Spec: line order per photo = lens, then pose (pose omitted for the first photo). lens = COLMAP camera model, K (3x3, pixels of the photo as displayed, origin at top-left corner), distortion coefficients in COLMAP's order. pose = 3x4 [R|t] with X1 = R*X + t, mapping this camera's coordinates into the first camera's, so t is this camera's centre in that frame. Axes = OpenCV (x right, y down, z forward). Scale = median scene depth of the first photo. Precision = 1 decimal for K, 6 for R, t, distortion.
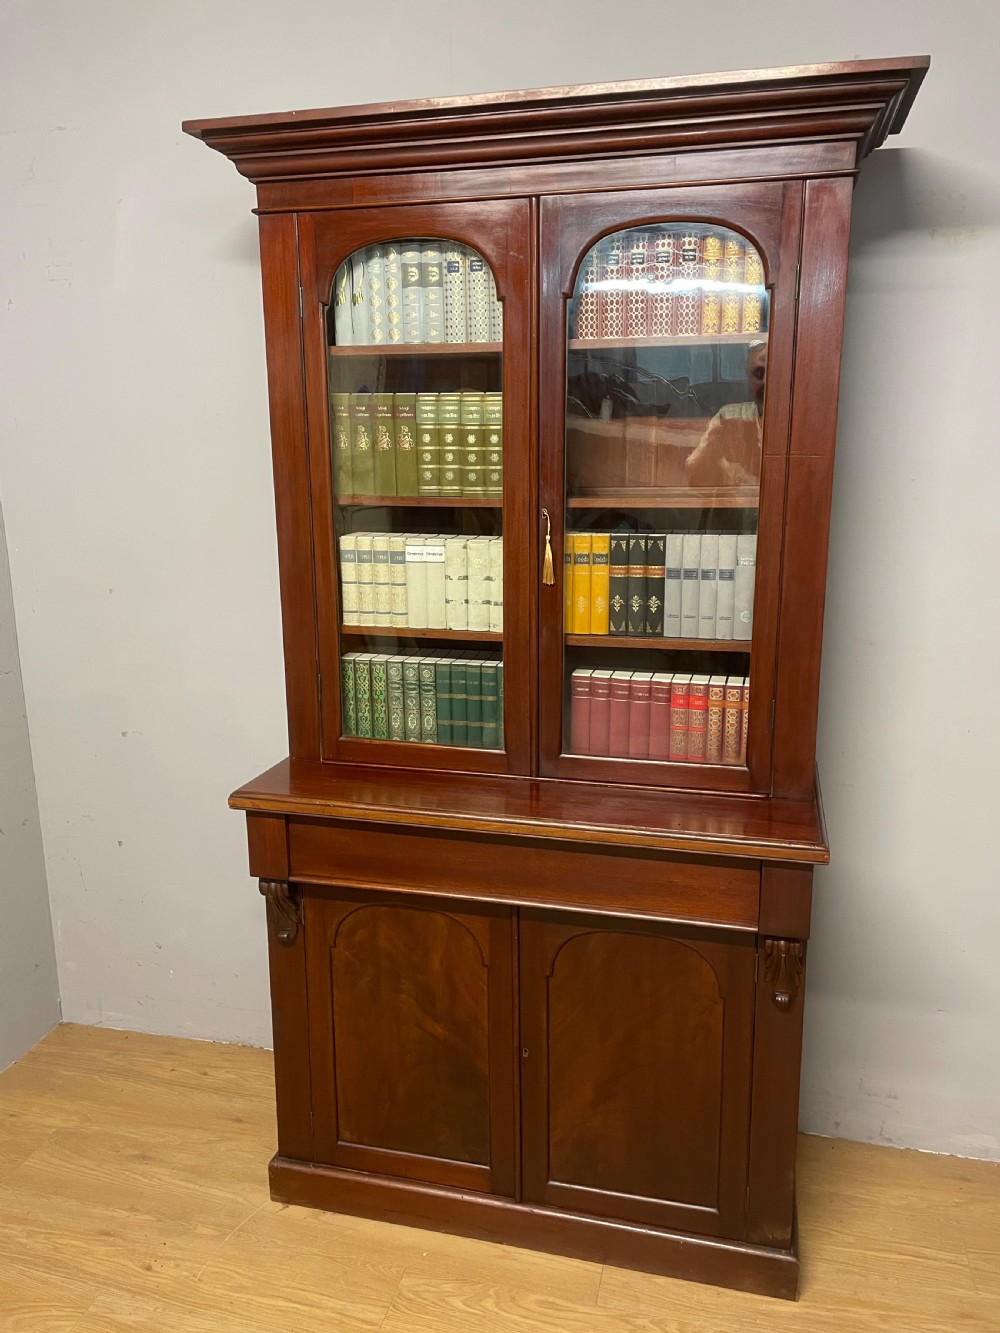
lens RADIAL K [[1010.6, 0, 498.1], [0, 1010.6, 653.7], [0, 0, 1]] dist [0.095681, -0.124769]
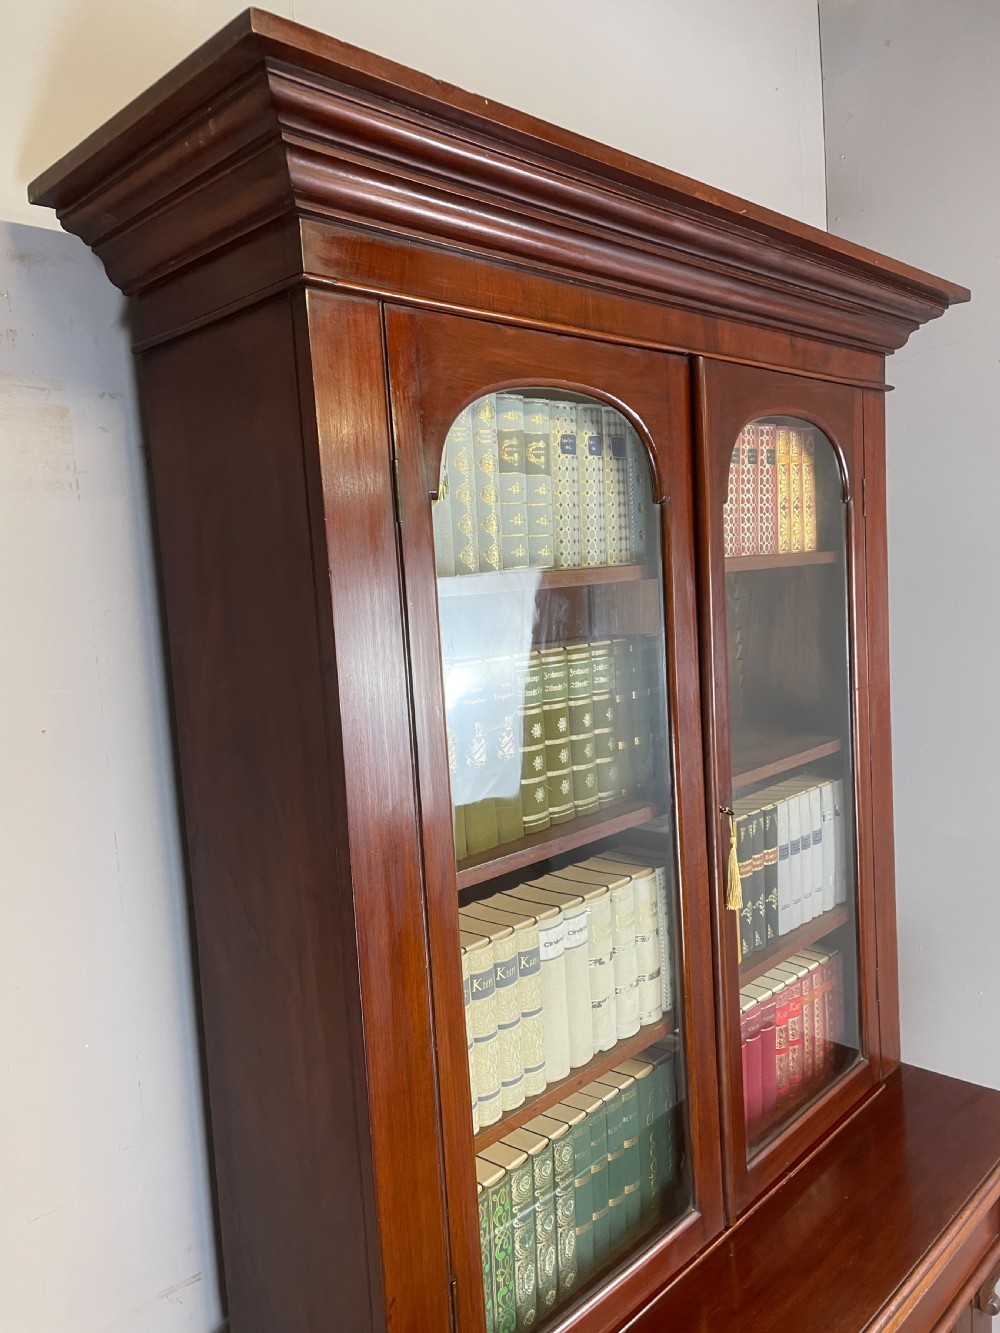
lens RADIAL K [[1010.6, 0, 500.2], [0, 1010.6, 671.8], [0, 0, 1]] dist [0.095681, -0.124769]
pose [[0.495570, -0.111526, 0.861378, -0.562337], [0.243668, 0.969748, -0.014630, -0.244296], [-0.833689, 0.217141, 0.507753, 0.739537]]
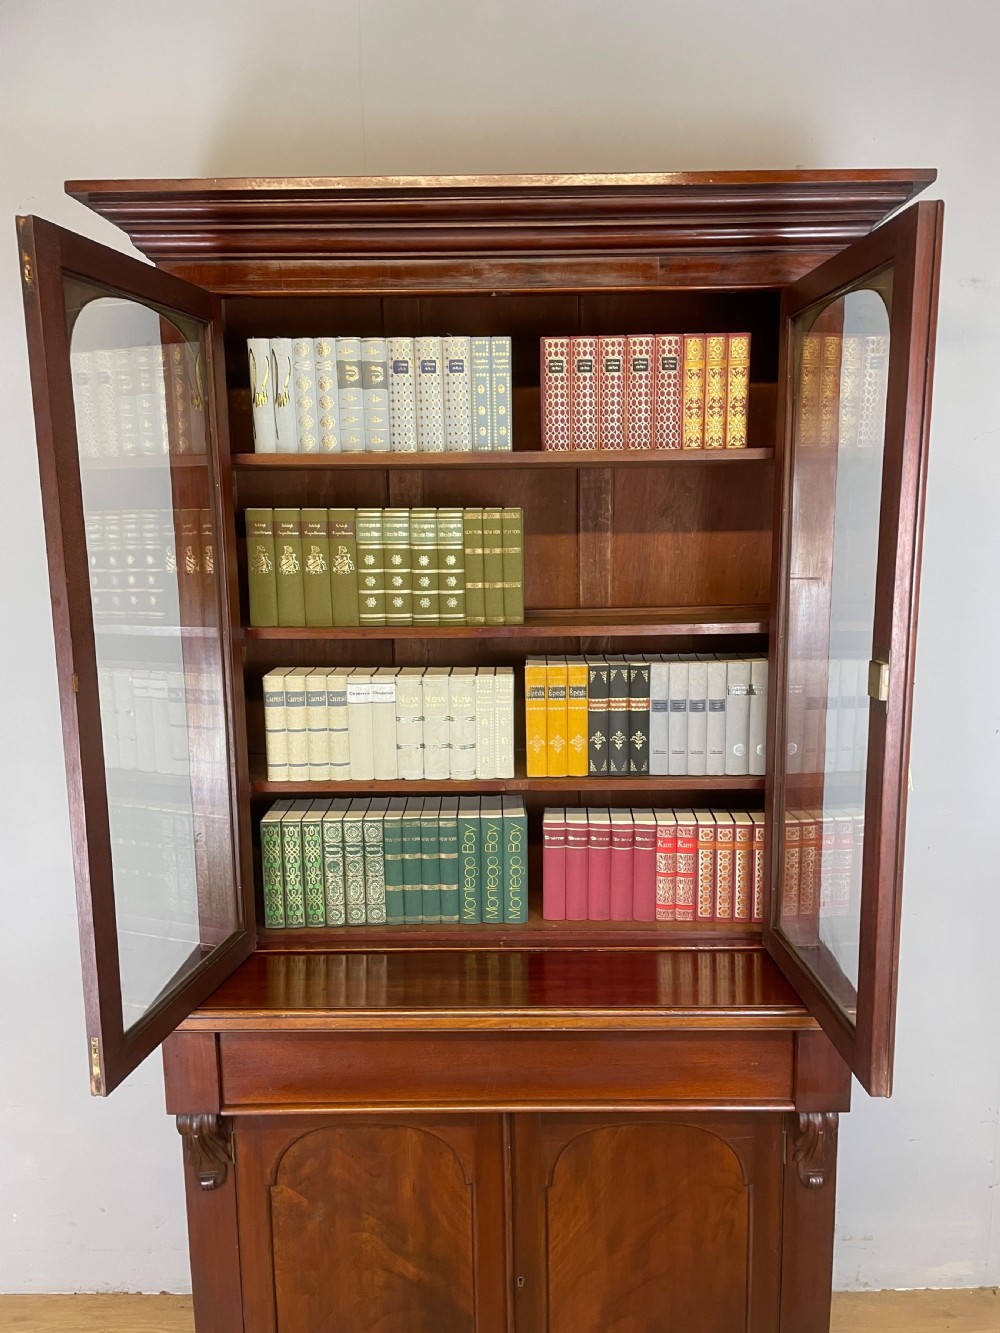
lens RADIAL K [[984.9, 0, 513.0], [0, 984.9, 671.5], [0, 0, 1]] dist [0.064634, -0.066875]
pose [[0.970436, -0.039448, 0.238114, -0.157506], [0.055156, 0.996693, -0.059668, -0.062465], [-0.234973, 0.071037, 0.969403, 0.171982]]
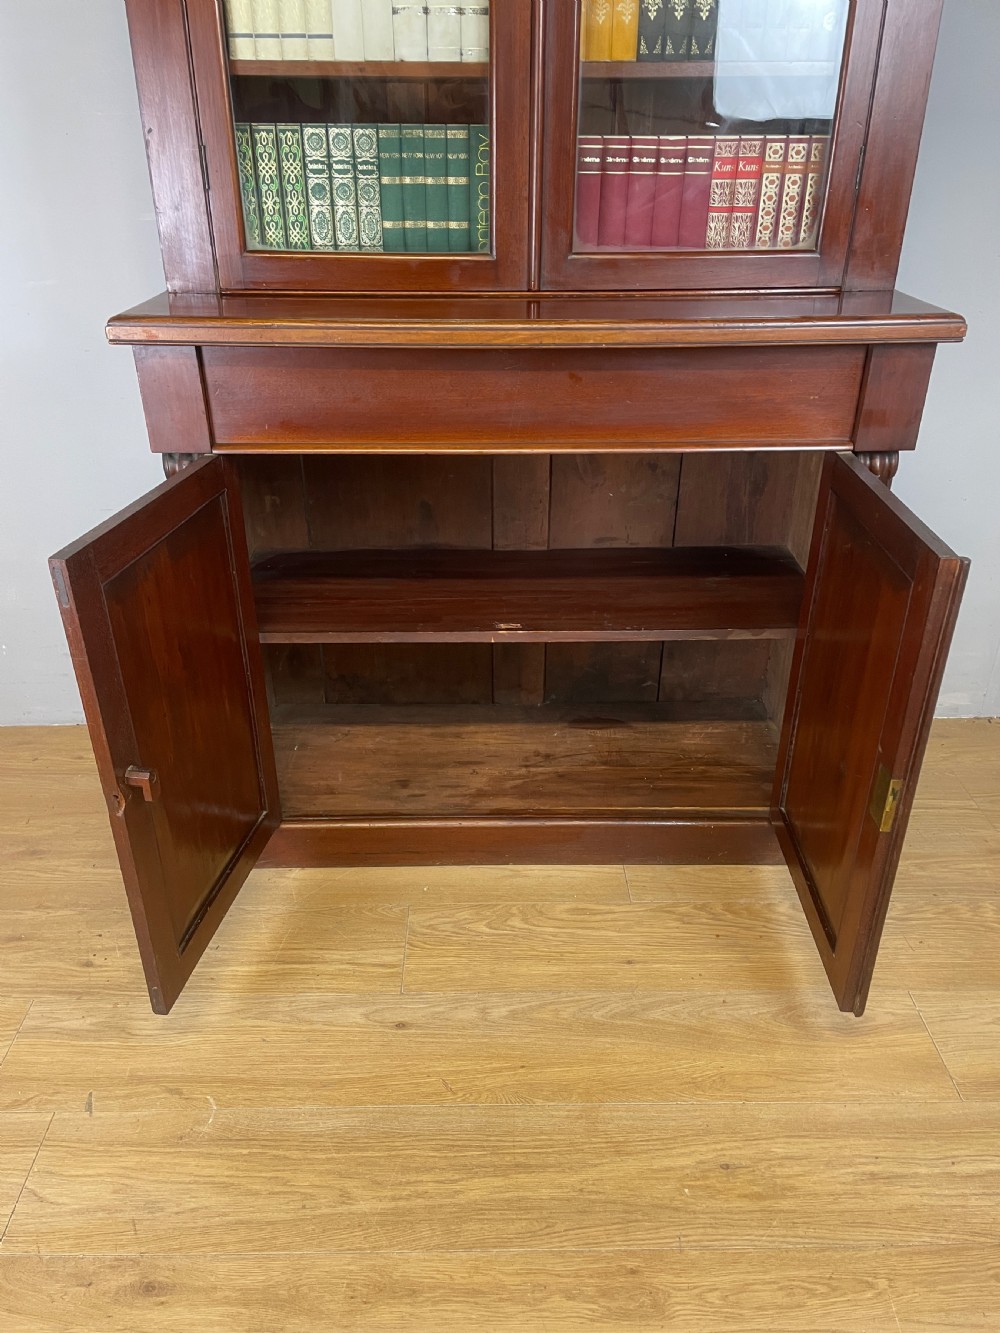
lens RADIAL K [[1010.6, 0, 493.9], [0, 1010.6, 676.5], [0, 0, 1]] dist [0.095681, -0.124769]
pose [[0.965954, -0.119087, 0.229677, -0.200233], [0.049034, 0.955942, 0.289432, 0.177451], [-0.254025, -0.268316, 0.929235, 0.252518]]
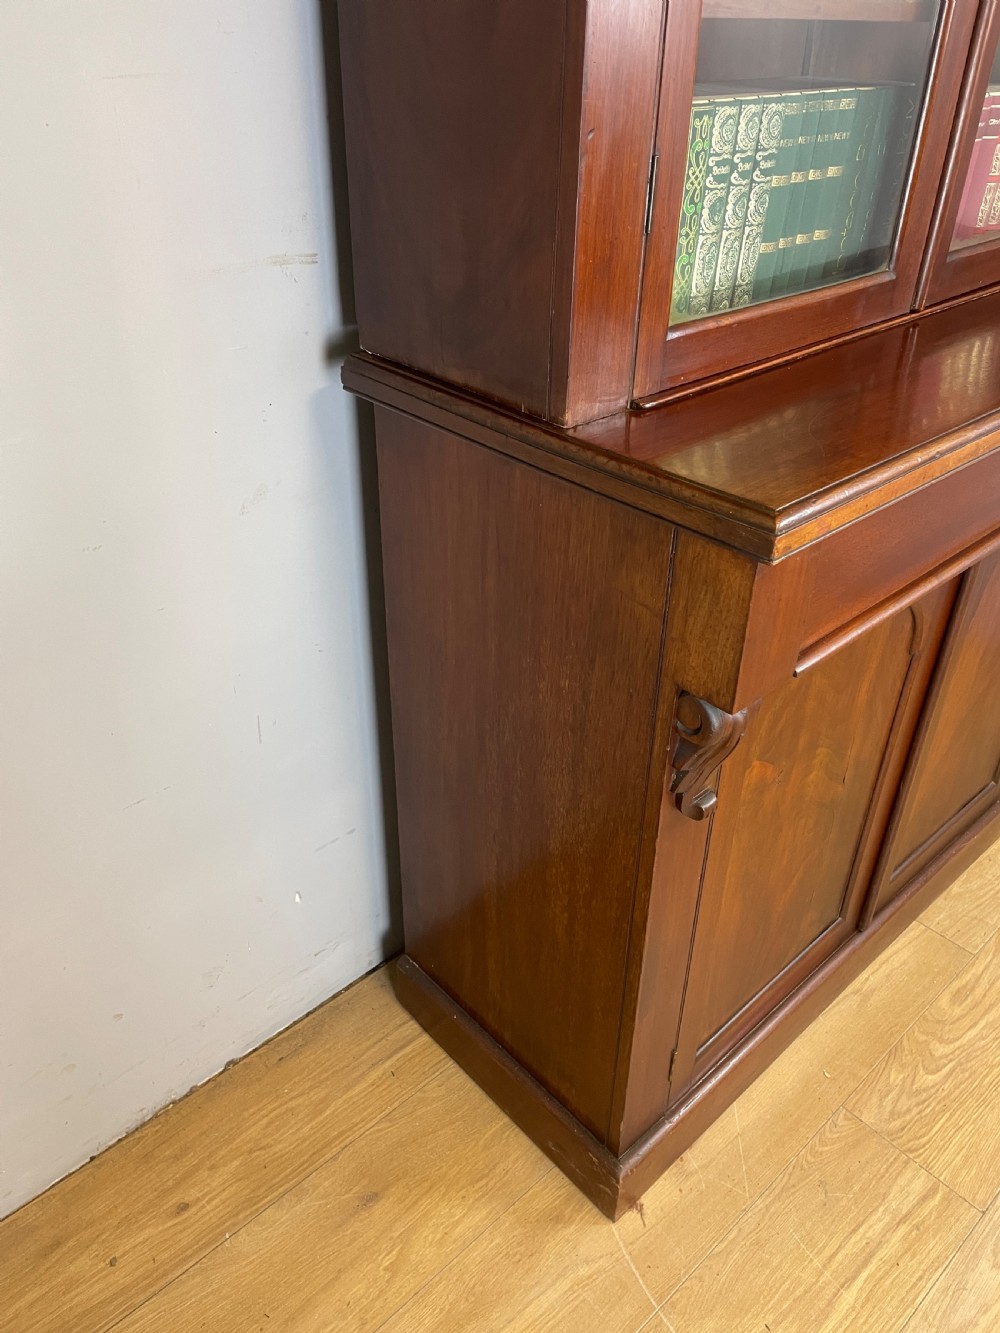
lens RADIAL K [[1010.6, 0, 505.6], [0, 1010.6, 670.8], [0, 0, 1]] dist [0.095681, -0.124769]
pose [[0.540991, -0.450968, 0.709898, -0.578048], [0.160847, 0.883982, 0.438980, 0.014836], [-0.825504, -0.123300, 0.550764, 0.877700]]
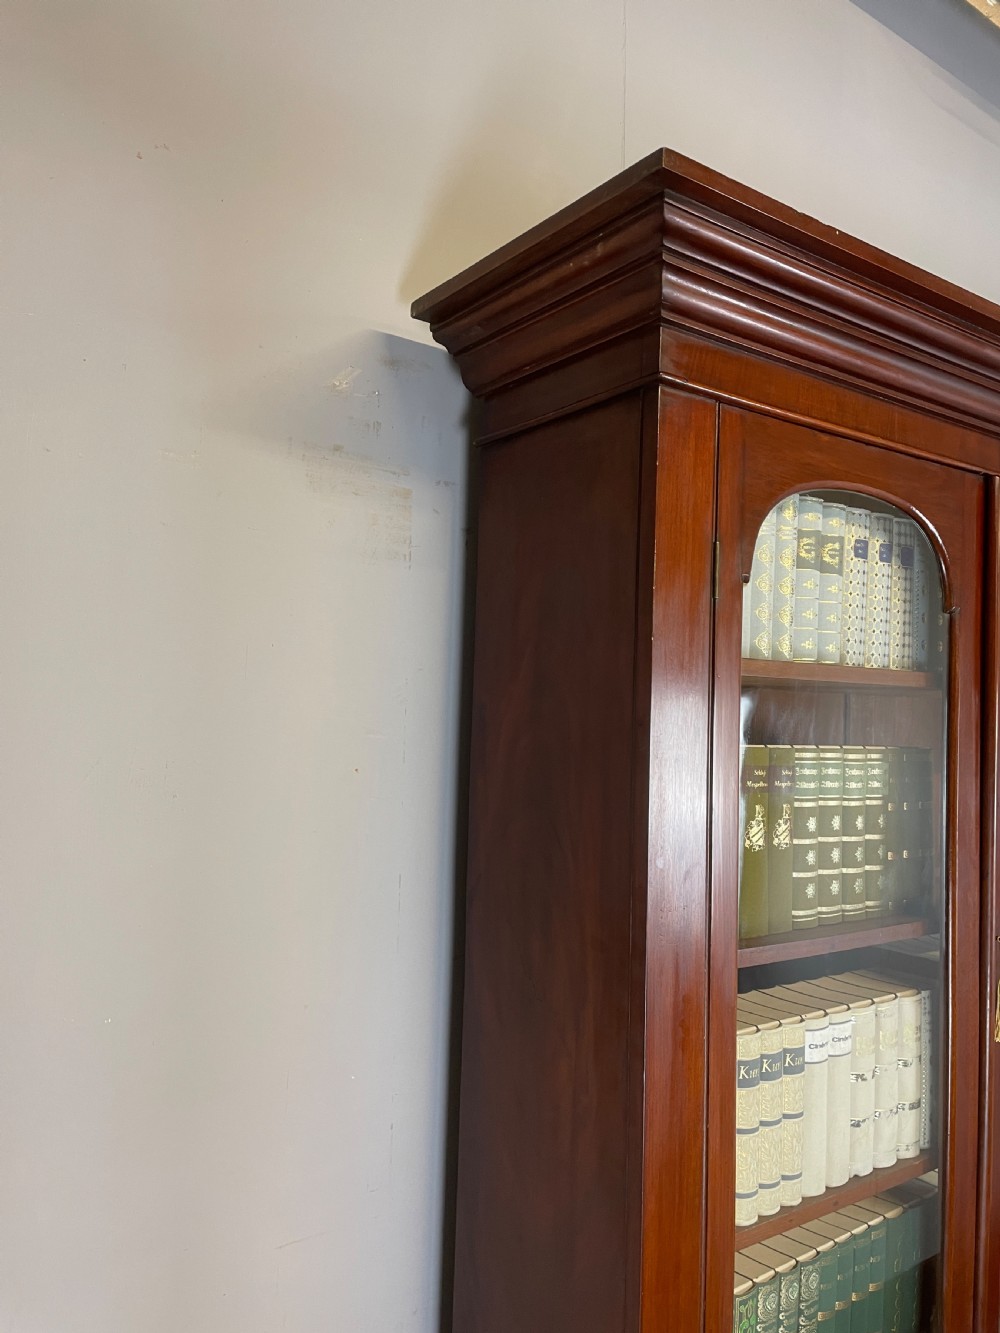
lens RADIAL K [[1010.6, 0, 494.1], [0, 1010.6, 666.5], [0, 0, 1]] dist [0.095681, -0.124769]
pose [[0.636961, 0.058972, 0.768637, -0.624598], [0.133760, 0.973491, -0.185535, -0.219459], [-0.759202, 0.220992, 0.612188, 0.782956]]
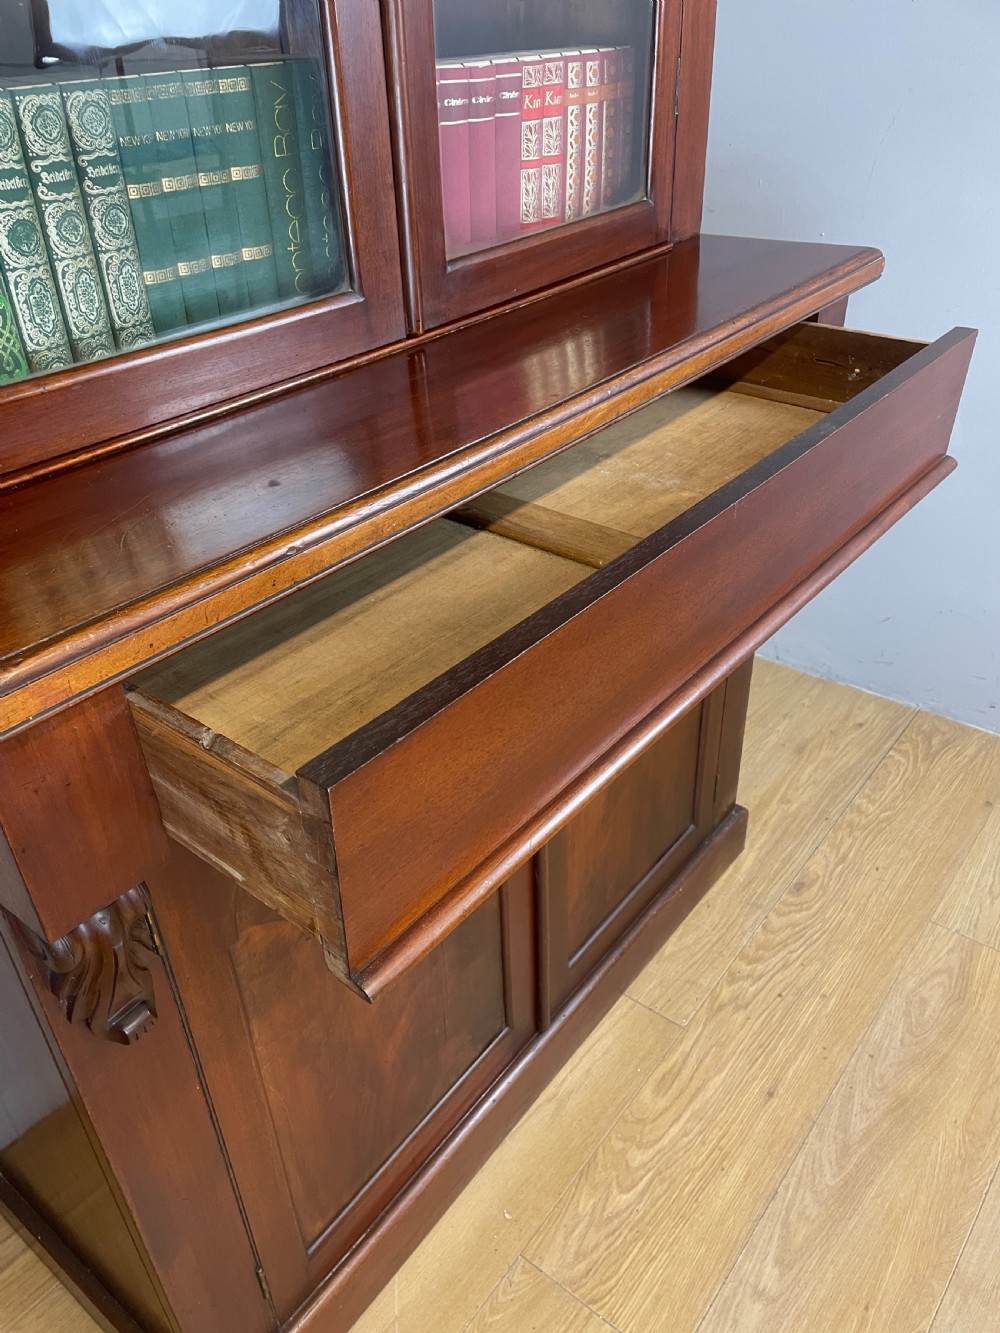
lens RADIAL K [[1010.6, 0, 494.0], [0, 1010.6, 678.4], [0, 0, 1]] dist [0.095681, -0.124769]
pose [[0.405310, -0.512390, 0.757087, -0.378992], [0.226735, 0.858628, 0.459728, 0.053582], [-0.885616, -0.014674, 0.464187, 0.778706]]
